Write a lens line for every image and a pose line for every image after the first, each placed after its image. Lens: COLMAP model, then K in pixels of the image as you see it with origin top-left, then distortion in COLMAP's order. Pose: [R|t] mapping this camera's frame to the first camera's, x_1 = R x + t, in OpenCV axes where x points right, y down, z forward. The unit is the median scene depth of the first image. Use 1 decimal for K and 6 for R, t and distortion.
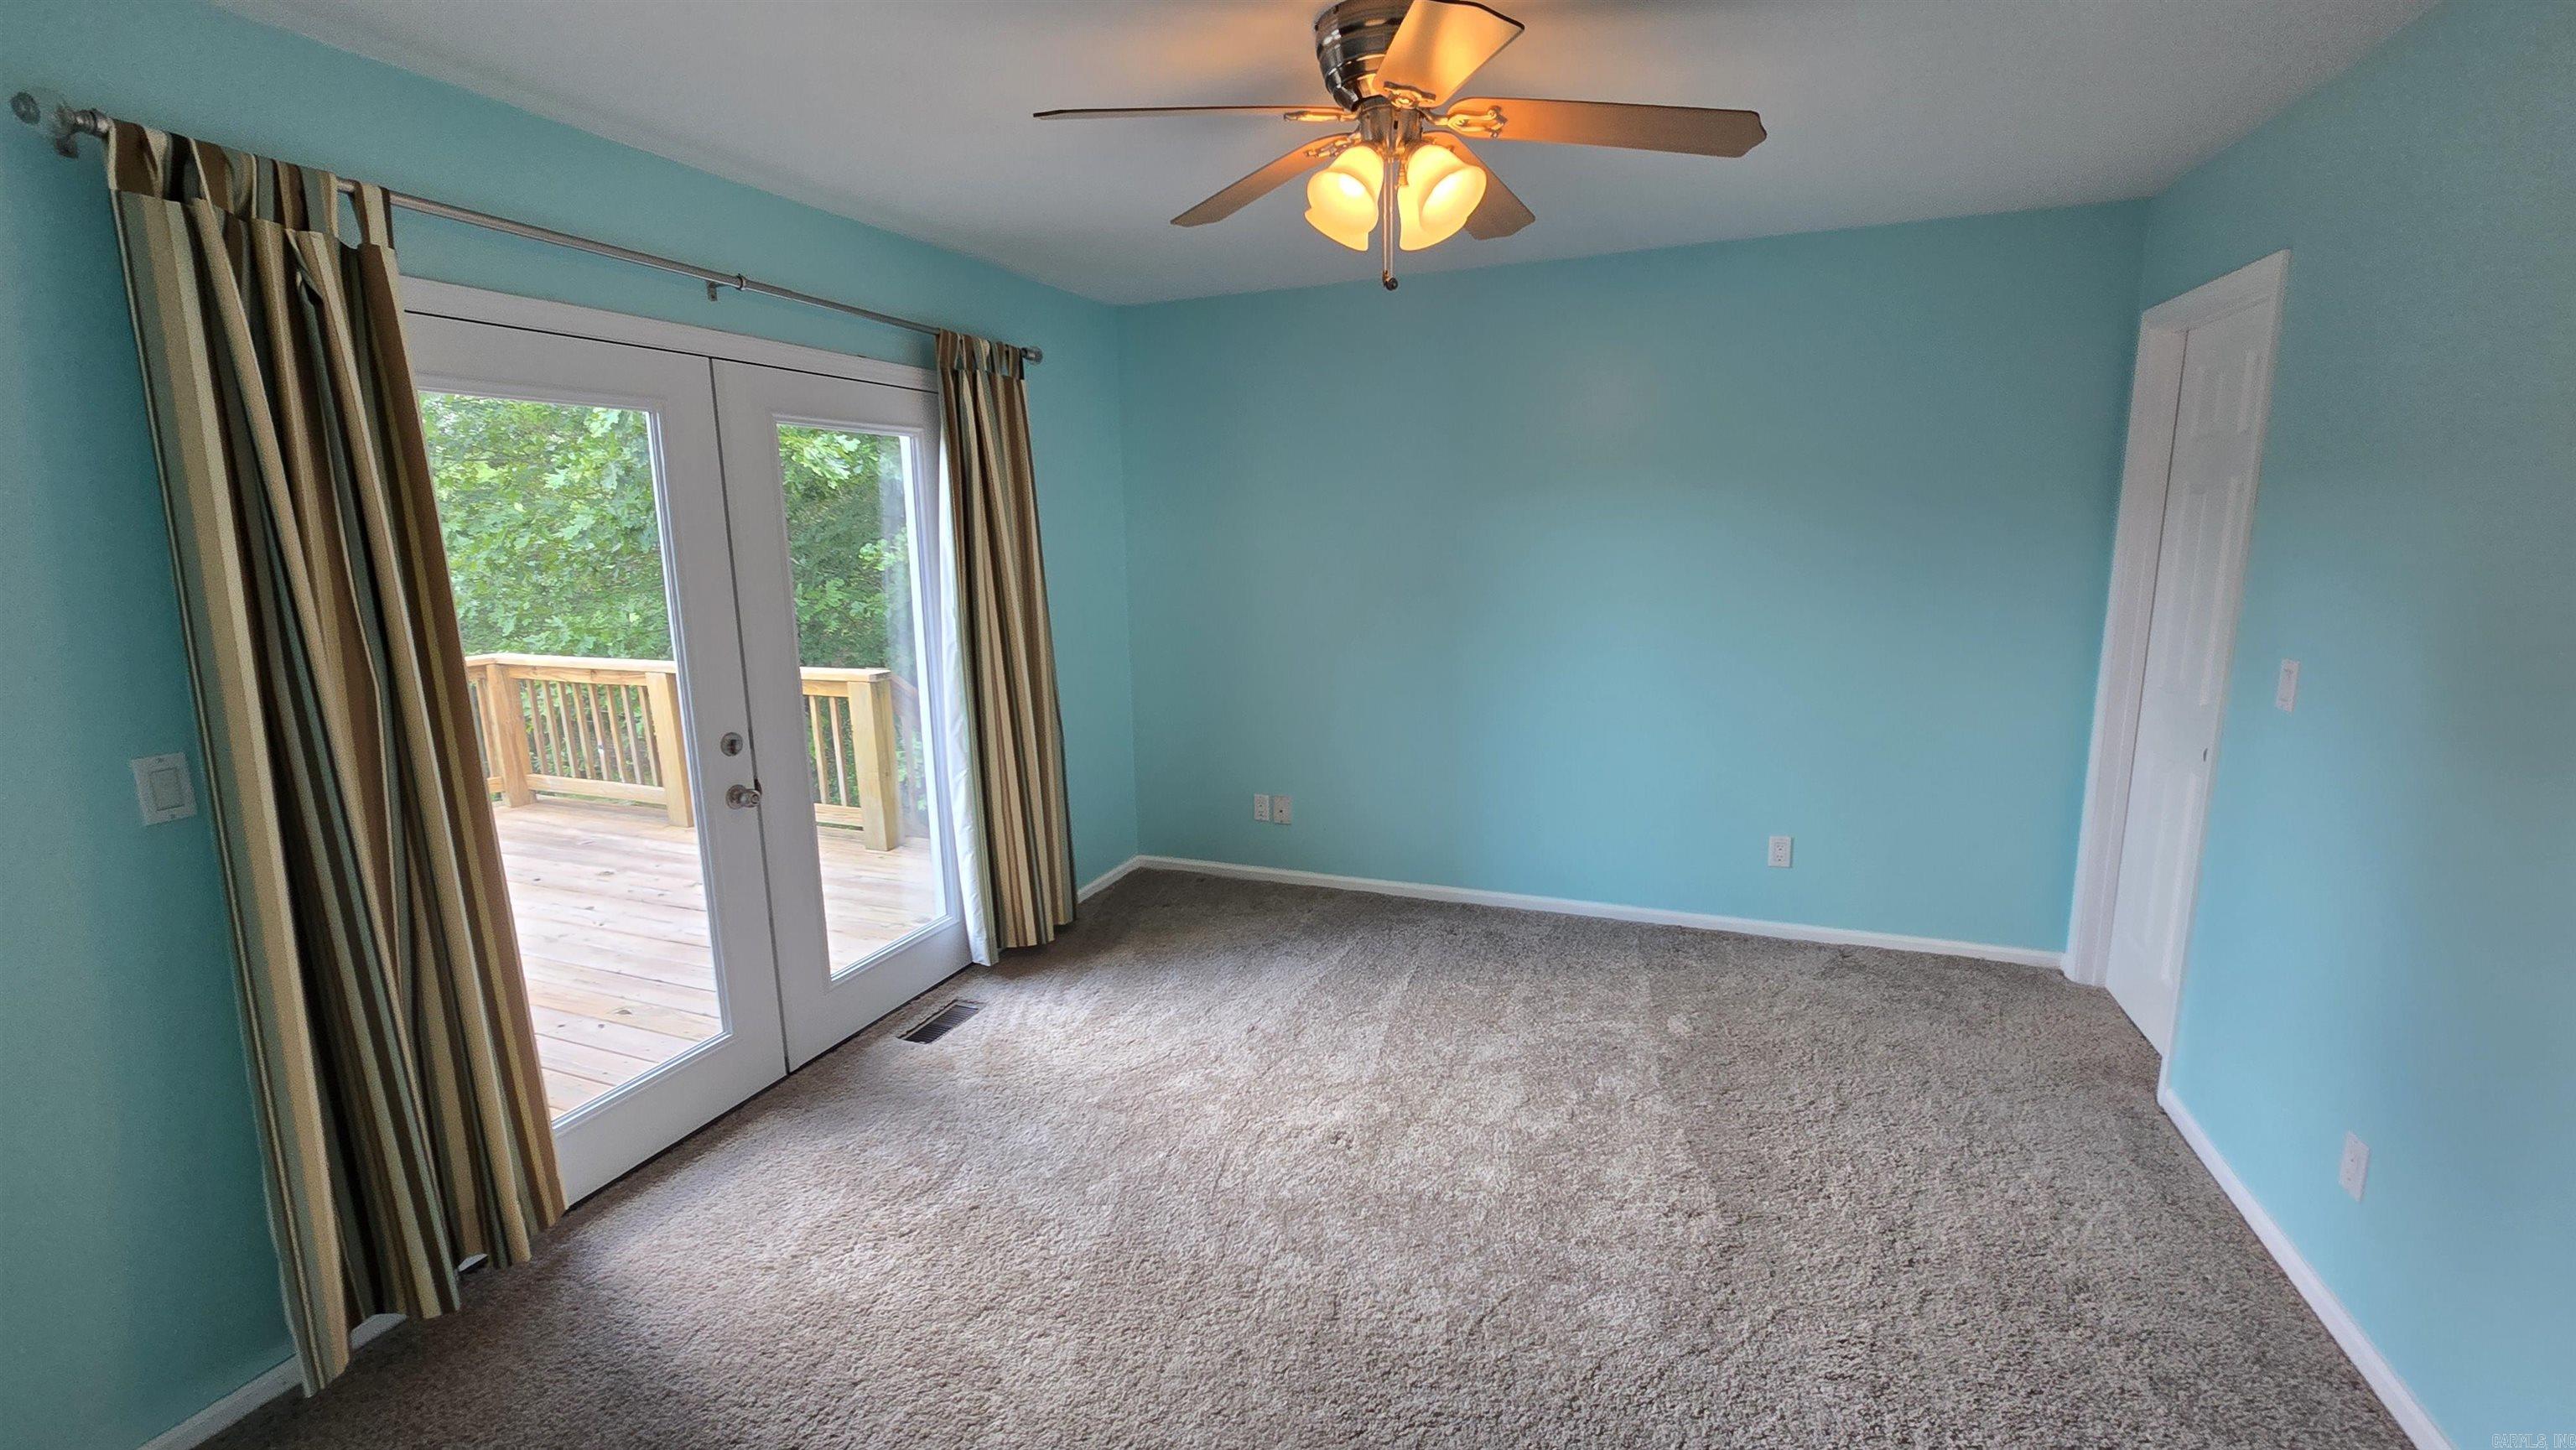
lens RADIAL K [[1052.2, 0, 1292.9], [0, 1052.2, 713.7], [0, 0, 1]] dist [-0.002871, -0.001017]
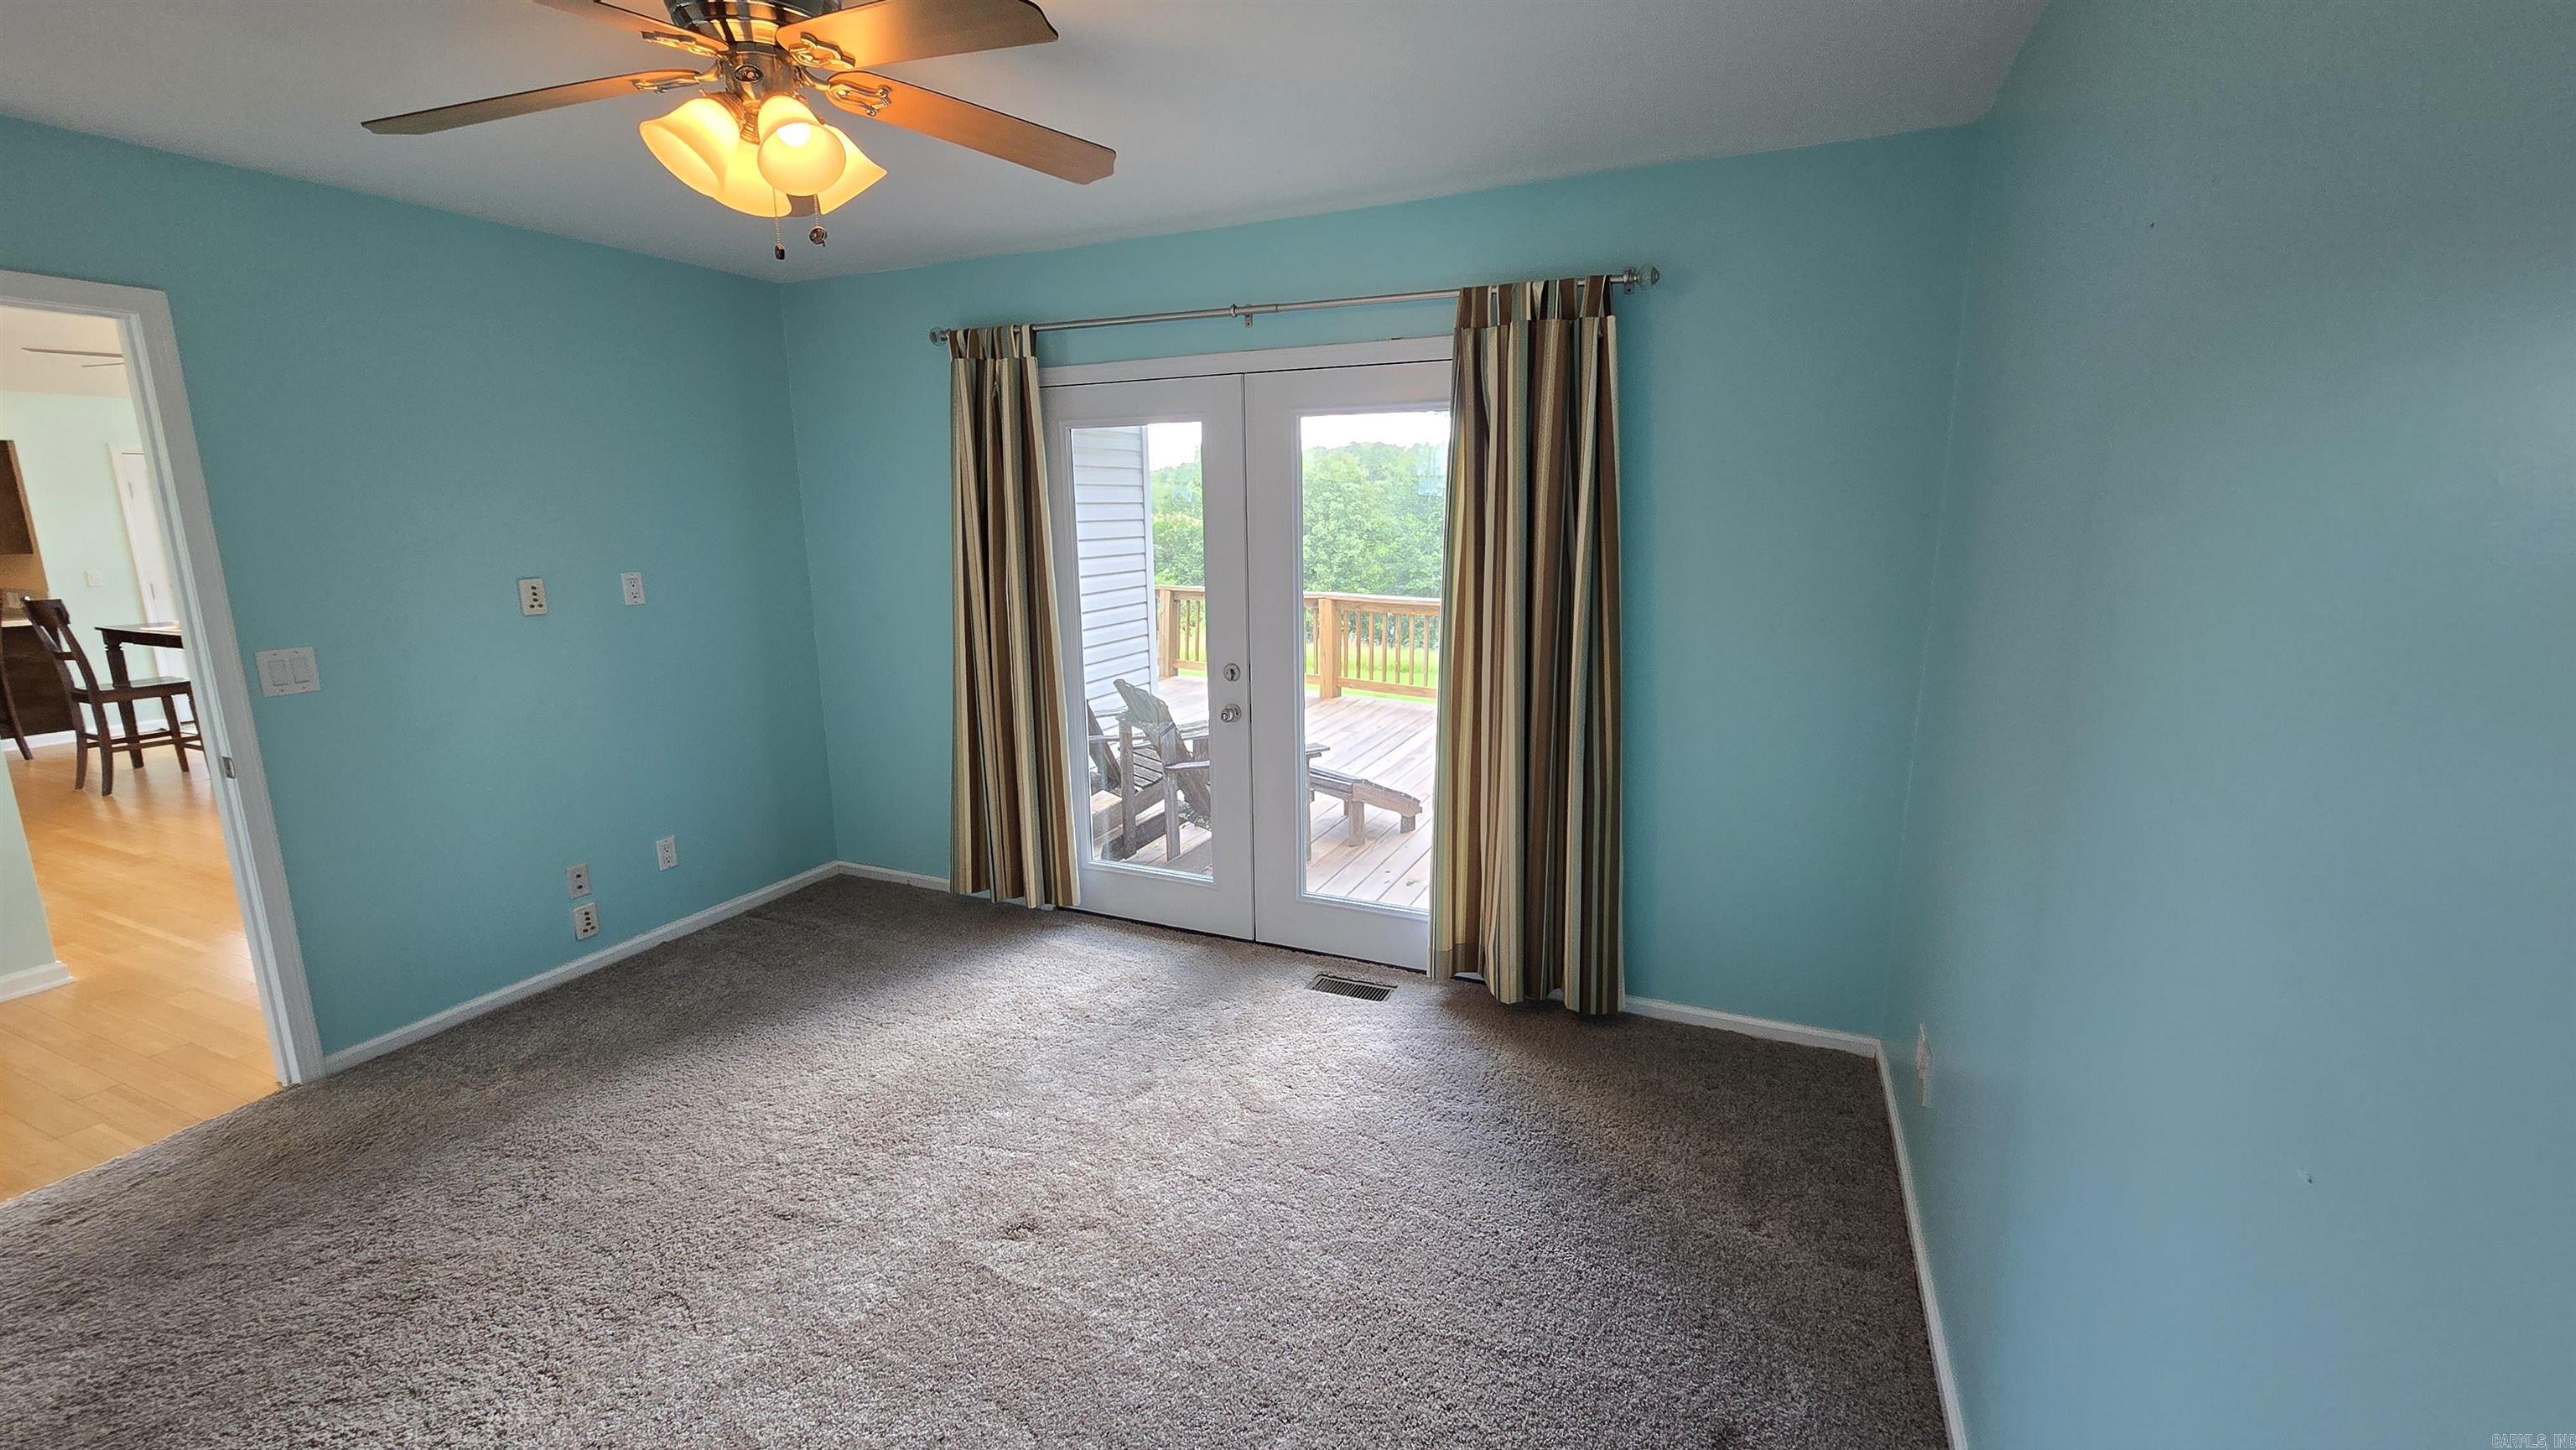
lens RADIAL K [[1052.2, 0, 1292.9], [0, 1052.2, 713.7], [0, 0, 1]] dist [-0.002871, -0.001017]
pose [[-0.053309, 0.212061, -0.975801, 0.748678], [-0.170655, 0.960880, 0.218142, -0.219073], [0.983888, 0.178155, -0.015035, 1.101999]]
